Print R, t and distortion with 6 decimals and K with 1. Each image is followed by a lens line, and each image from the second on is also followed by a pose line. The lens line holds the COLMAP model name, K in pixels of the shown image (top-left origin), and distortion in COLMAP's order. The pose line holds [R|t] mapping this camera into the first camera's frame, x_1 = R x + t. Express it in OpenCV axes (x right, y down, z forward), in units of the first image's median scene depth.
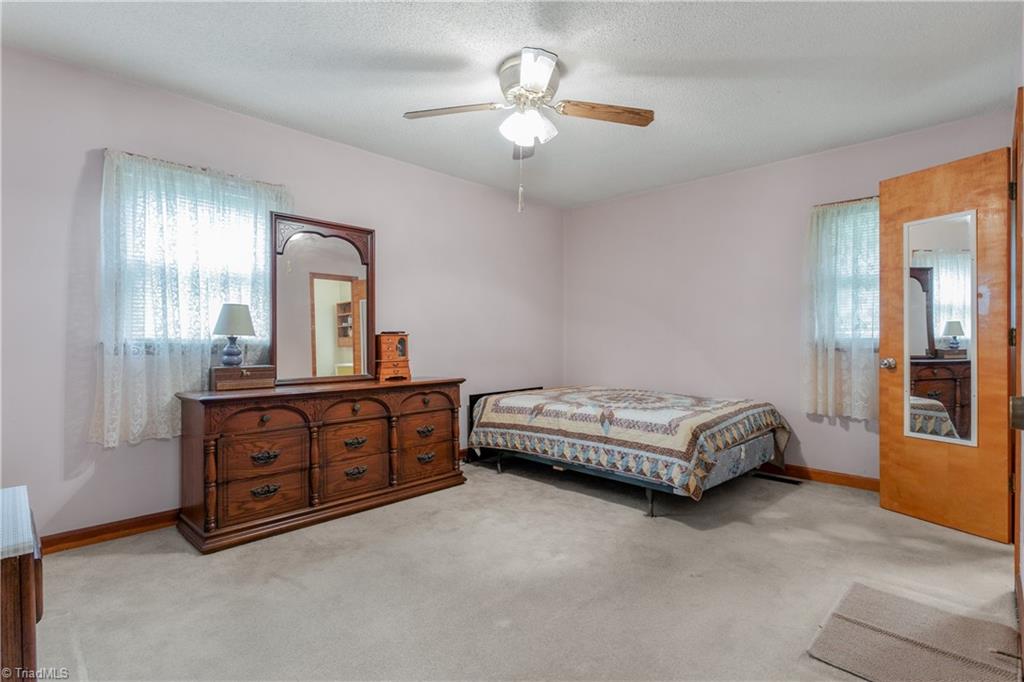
lens RADIAL K [[494.0, 0, 513.3], [0, 494.0, 321.8], [0, 0, 1]] dist [-0.000393, 0.000518]
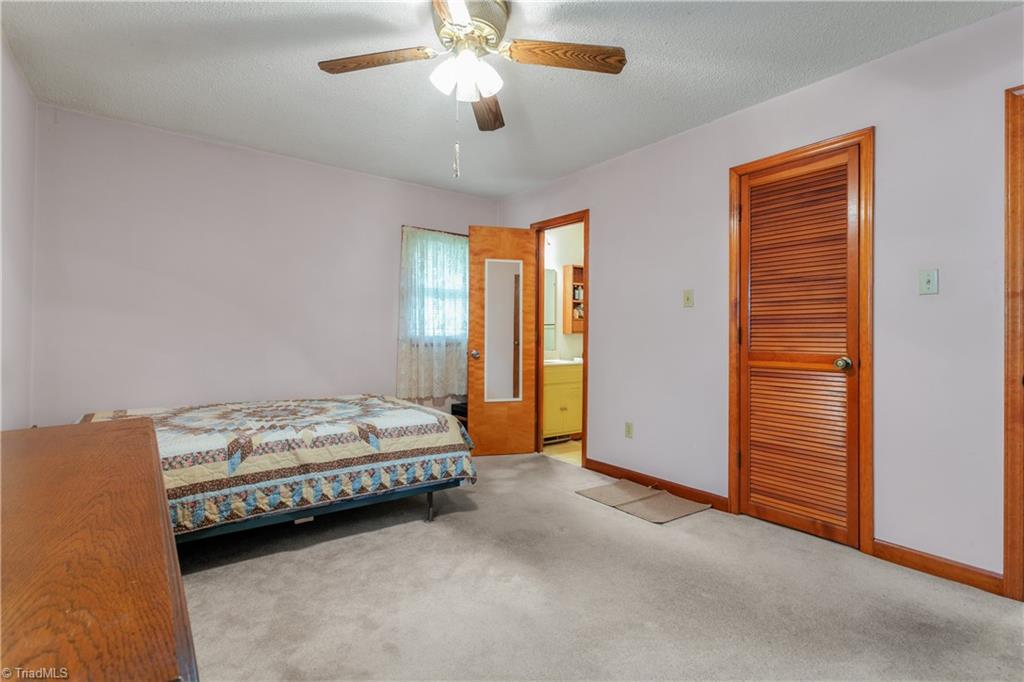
lens RADIAL K [[487.5, 0, 509.6], [0, 487.5, 316.4], [0, 0, 1]] dist [-0.001303, 0.000061]
pose [[0.151696, 0.039826, 0.987625, -0.609659], [-0.041411, 0.998567, -0.033906, 0.018504], [-0.987559, -0.035755, 0.153128, 0.663290]]
